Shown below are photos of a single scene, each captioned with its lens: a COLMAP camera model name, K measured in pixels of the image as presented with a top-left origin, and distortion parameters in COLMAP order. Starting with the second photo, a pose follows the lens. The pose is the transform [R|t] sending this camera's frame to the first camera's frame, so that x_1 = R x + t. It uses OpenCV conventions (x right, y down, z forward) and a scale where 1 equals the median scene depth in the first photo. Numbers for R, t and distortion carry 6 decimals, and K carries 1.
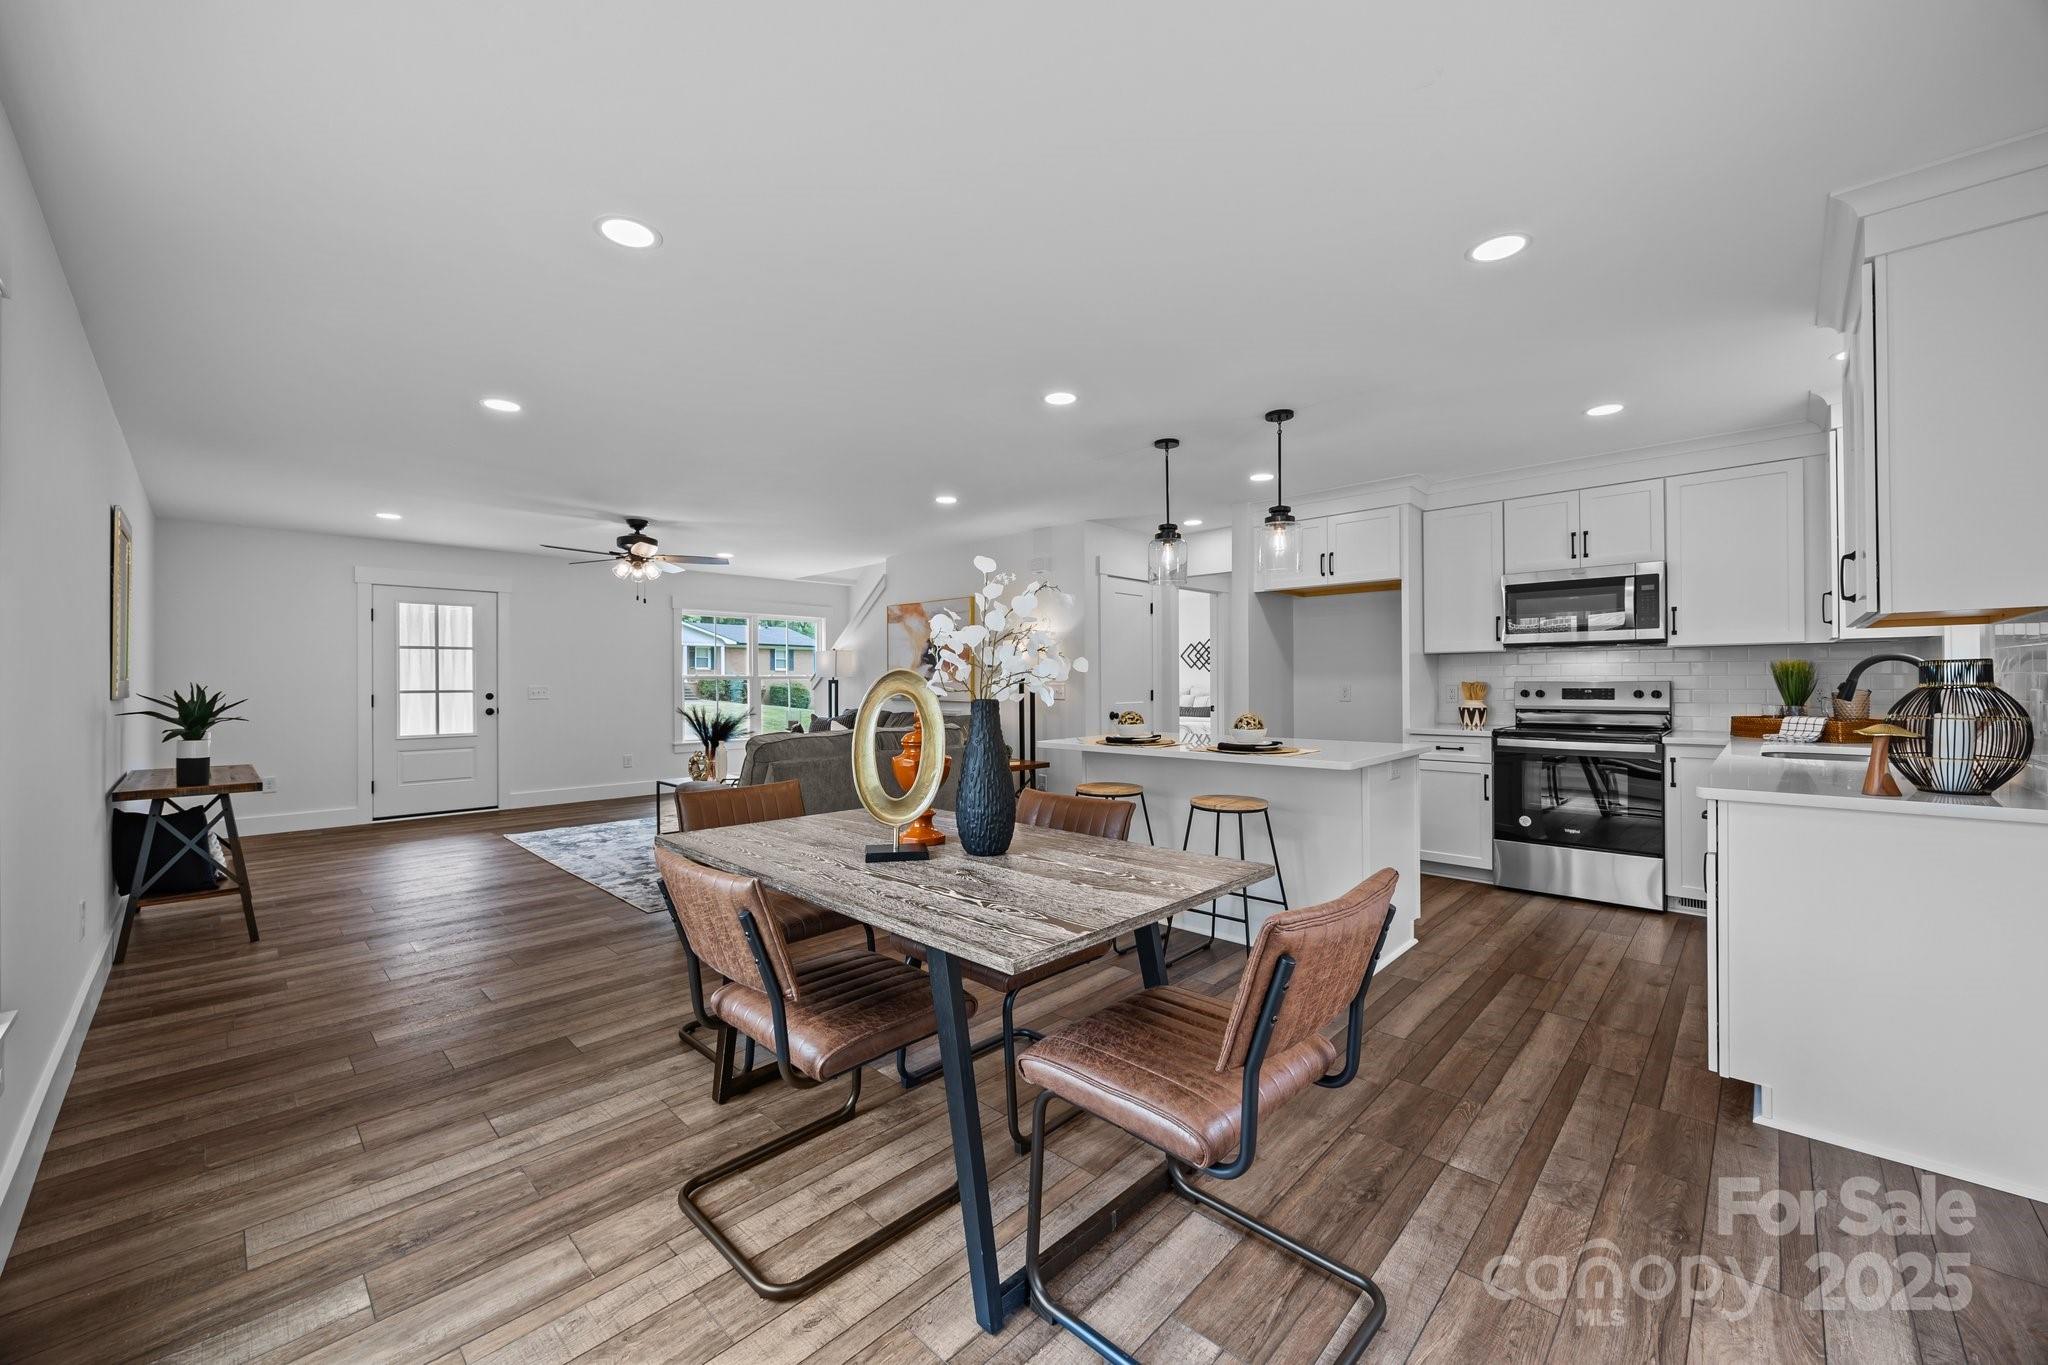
lens RADIAL K [[780.7, 0, 1025.8], [0, 780.7, 680.0], [0, 0, 1]] dist [-0.003726, 0.000745]
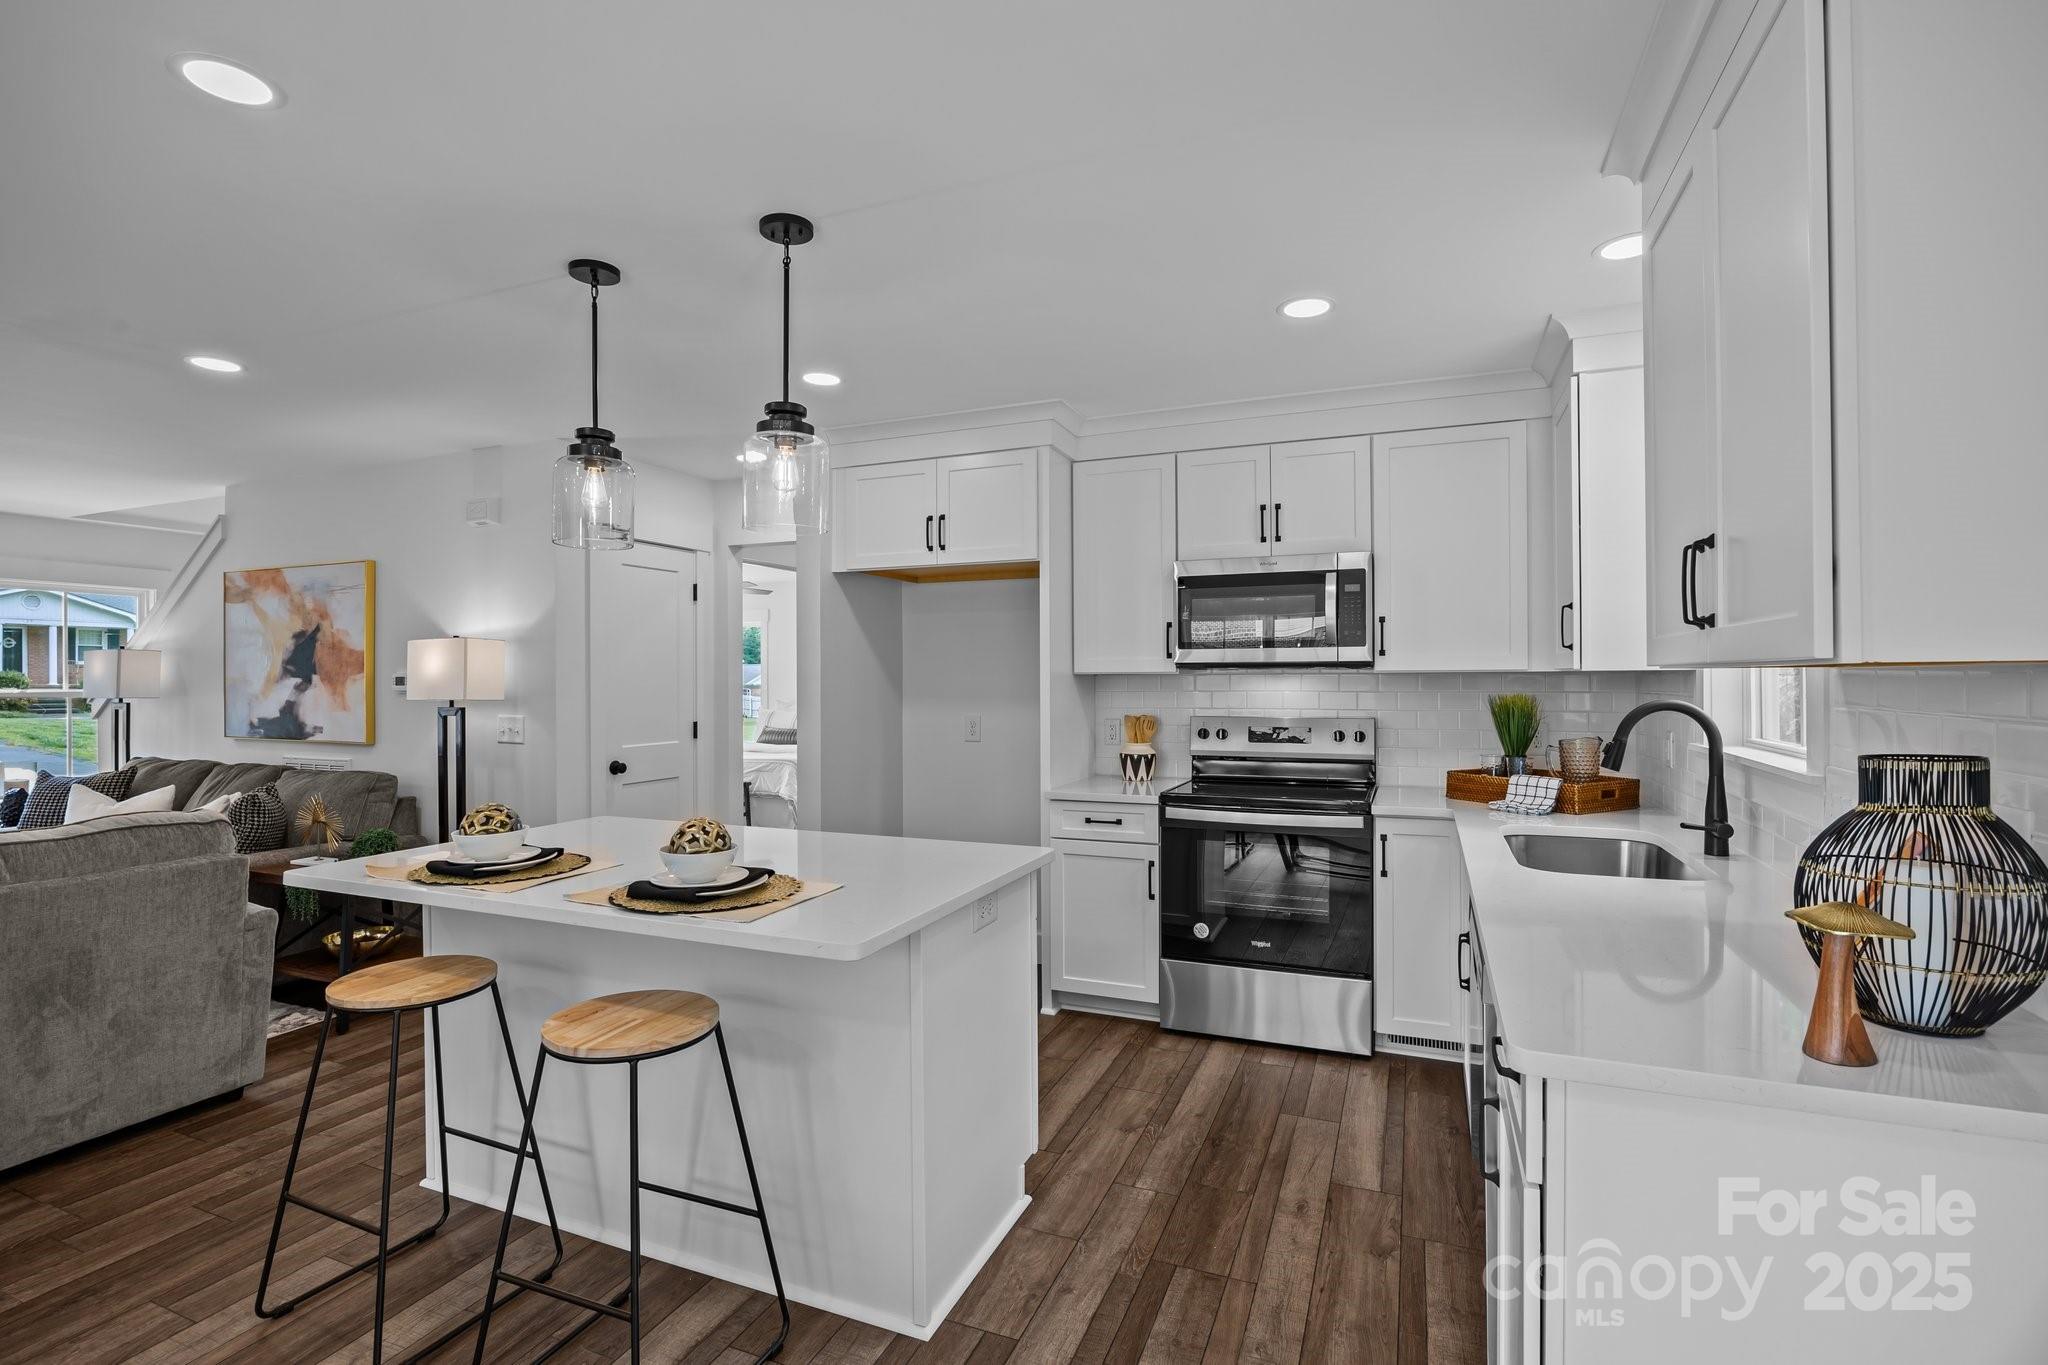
lens RADIAL K [[949.2, 0, 1022.1], [0, 949.2, 676.9], [0, 0, 1]] dist [-0.016006, 0.002049]
pose [[0.932390, 0.004063, 0.361431, 0.196866], [-0.002992, 0.999989, -0.003525, -0.032180], [-0.361442, 0.002206, 0.932392, 0.288846]]
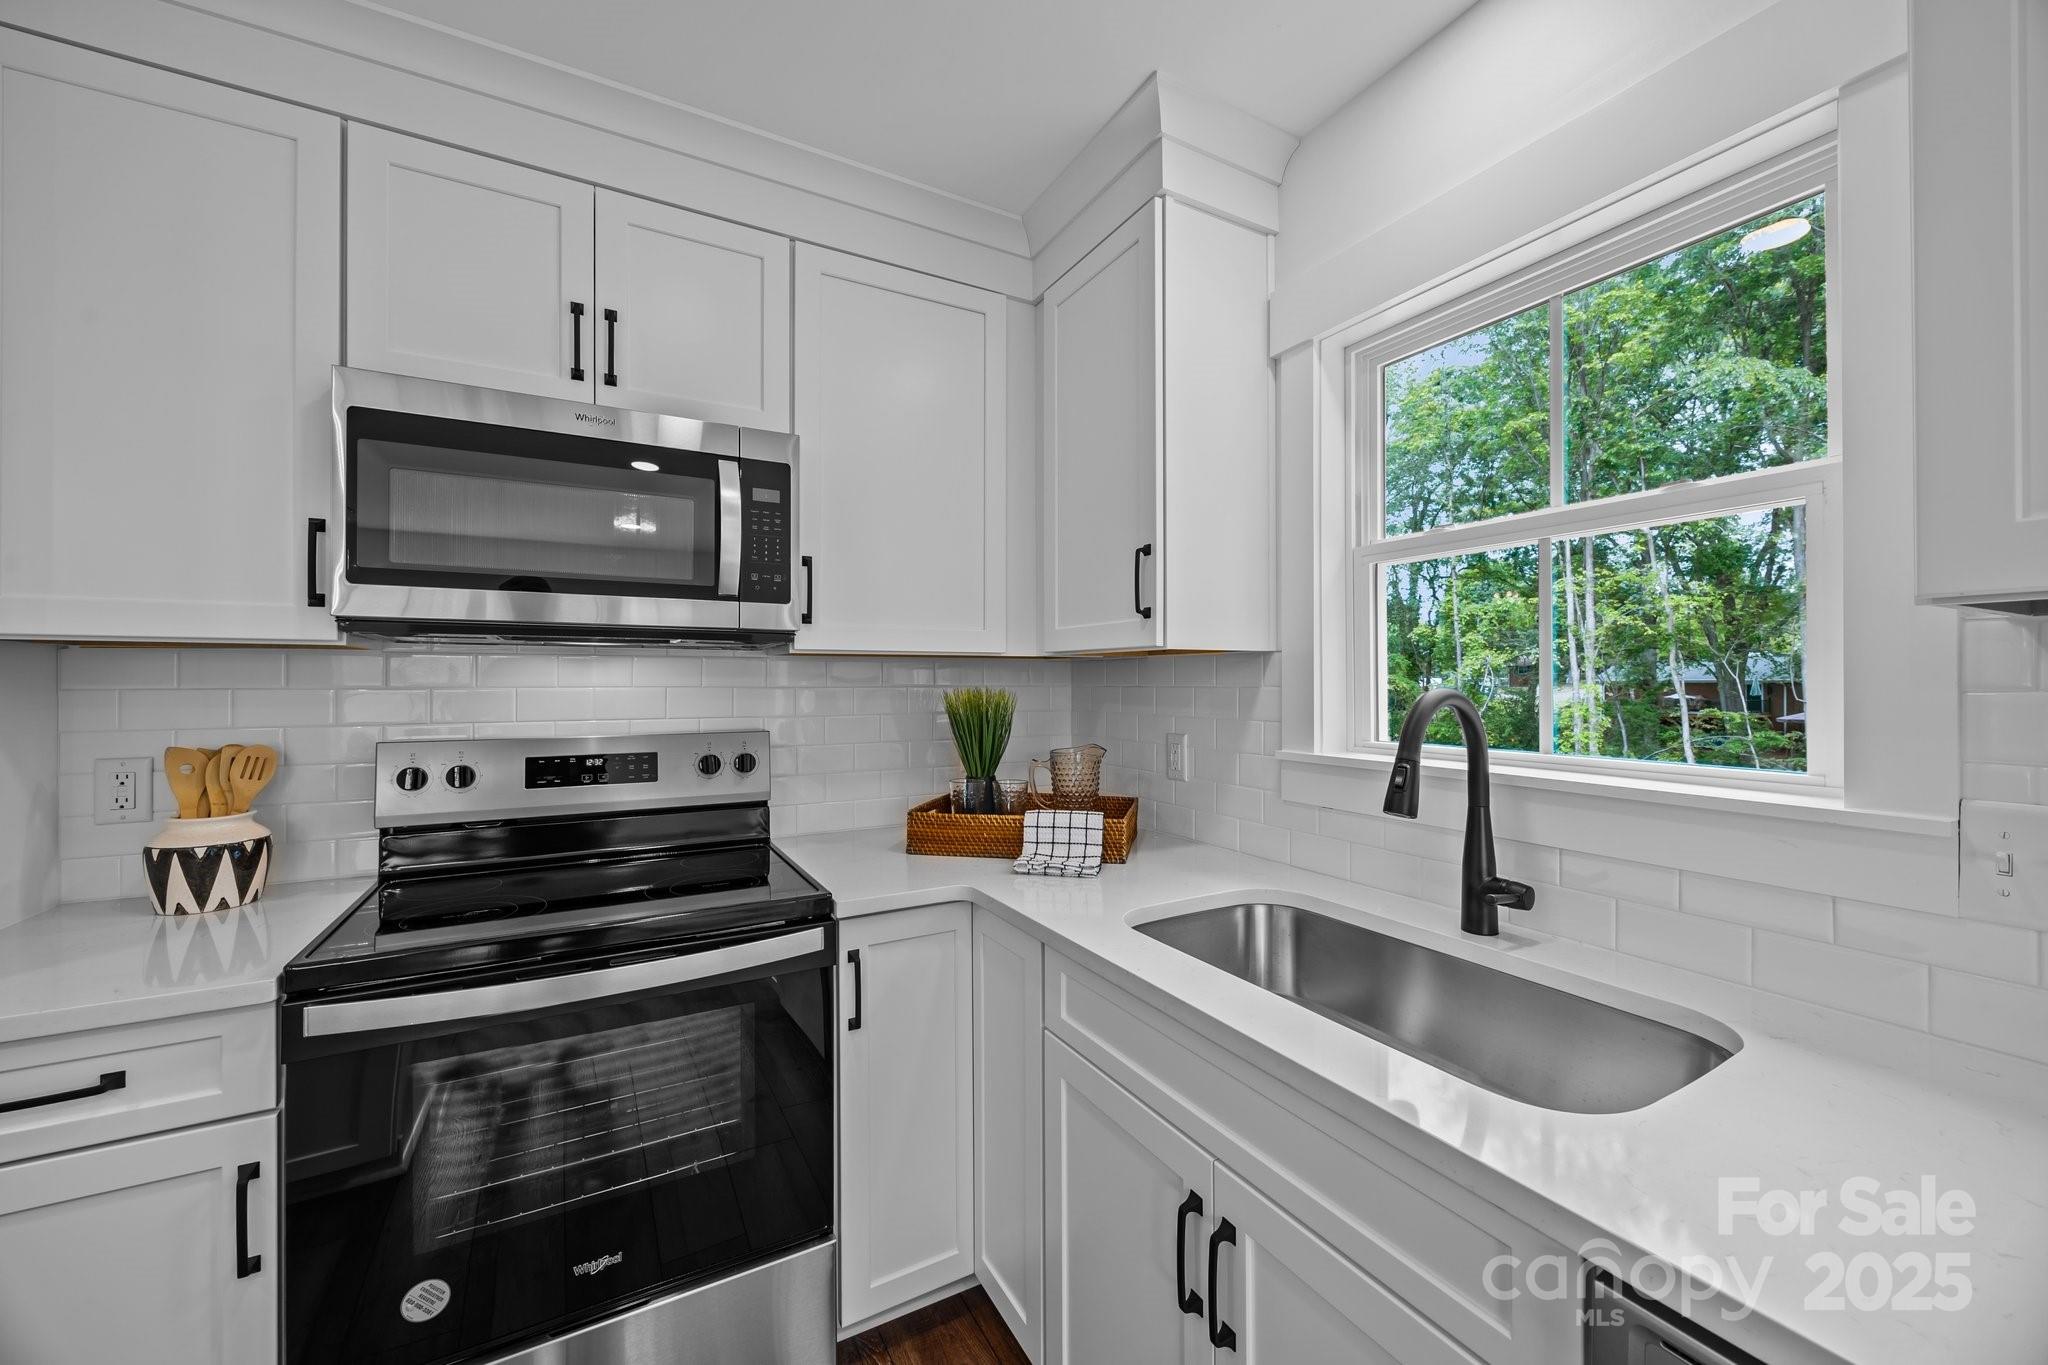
lens RADIAL K [[780.7, 0, 1029.6], [0, 780.7, 678.1], [0, 0, 1]] dist [-0.003726, 0.000745]
pose [[0.290008, 0.011118, 0.956960, 0.435635], [-0.001571, 0.999937, -0.011141, -0.023006], [-0.957023, 0.001727, 0.290007, 0.710837]]
